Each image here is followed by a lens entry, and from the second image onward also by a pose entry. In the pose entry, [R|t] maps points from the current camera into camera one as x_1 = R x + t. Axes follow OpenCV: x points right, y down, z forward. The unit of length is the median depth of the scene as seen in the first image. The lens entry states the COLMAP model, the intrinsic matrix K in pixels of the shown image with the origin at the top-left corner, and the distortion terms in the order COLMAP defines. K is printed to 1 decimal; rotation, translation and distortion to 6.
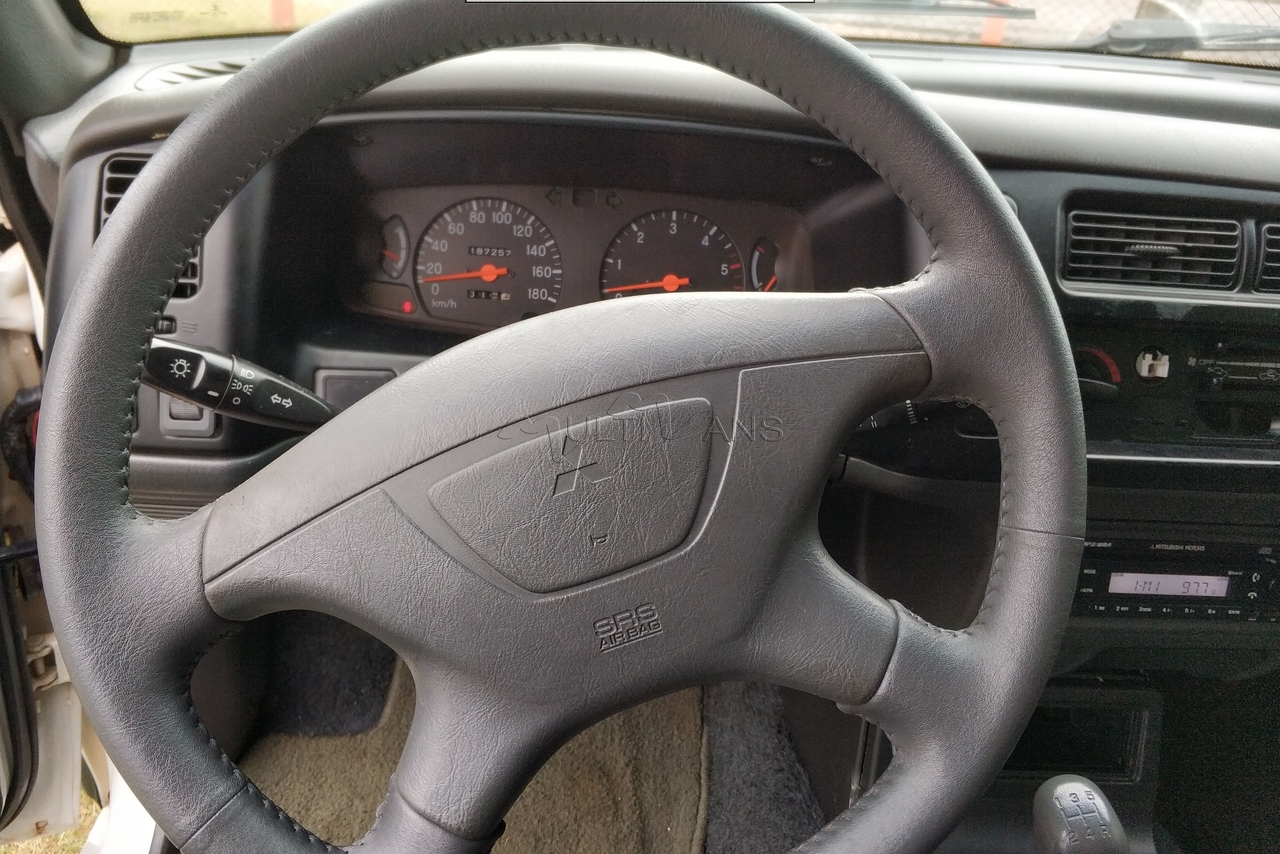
lens RADIAL K [[1067.5, 0, 631.9], [0, 1067.5, 426.8], [0, 0, 1]] dist [0.102743, -0.178076]
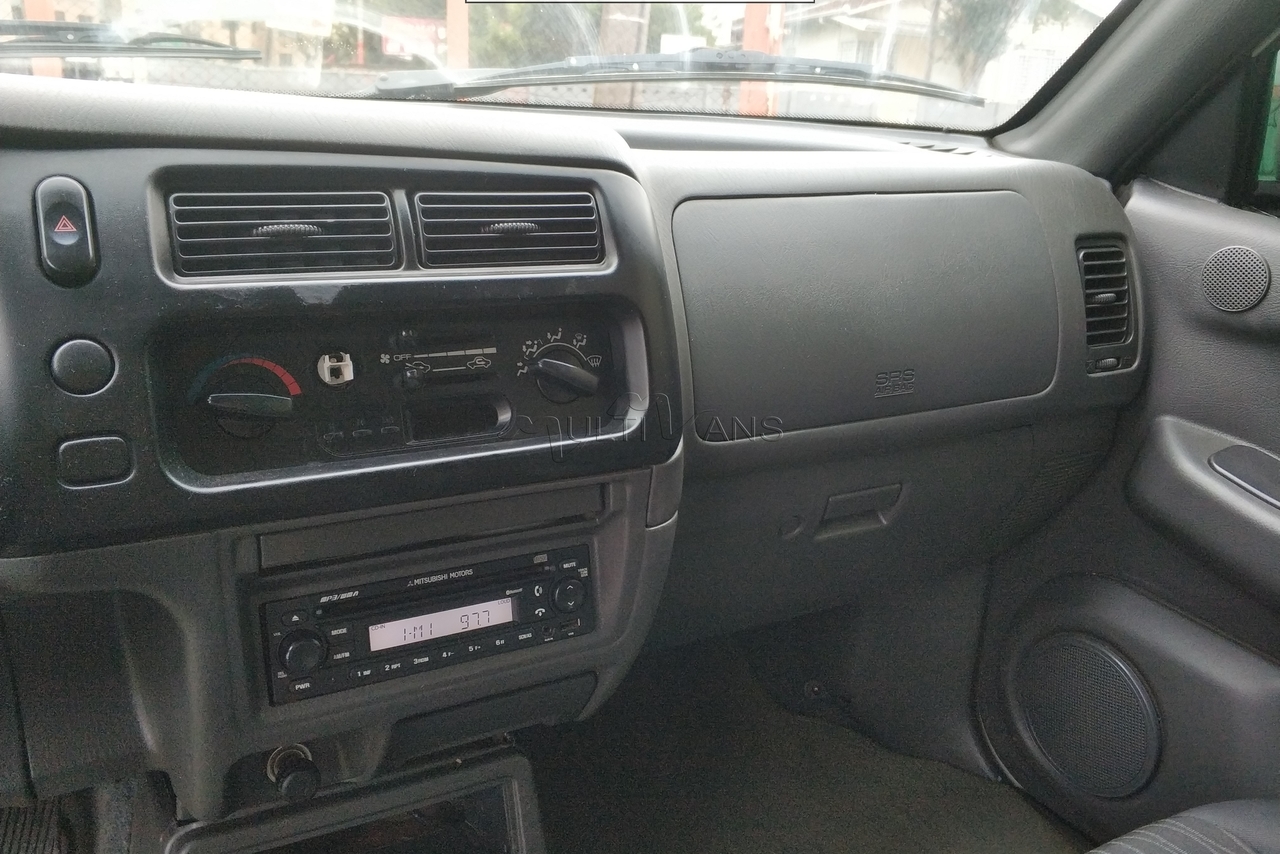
lens RADIAL K [[1067.5, 0, 643.8], [0, 1067.5, 421.7], [0, 0, 1]] dist [0.102743, -0.178076]
pose [[0.902026, -0.169431, 0.397043, 0.307213], [0.229010, 0.967478, -0.107425, 0.111137], [-0.365929, 0.187827, 0.911492, 0.130744]]
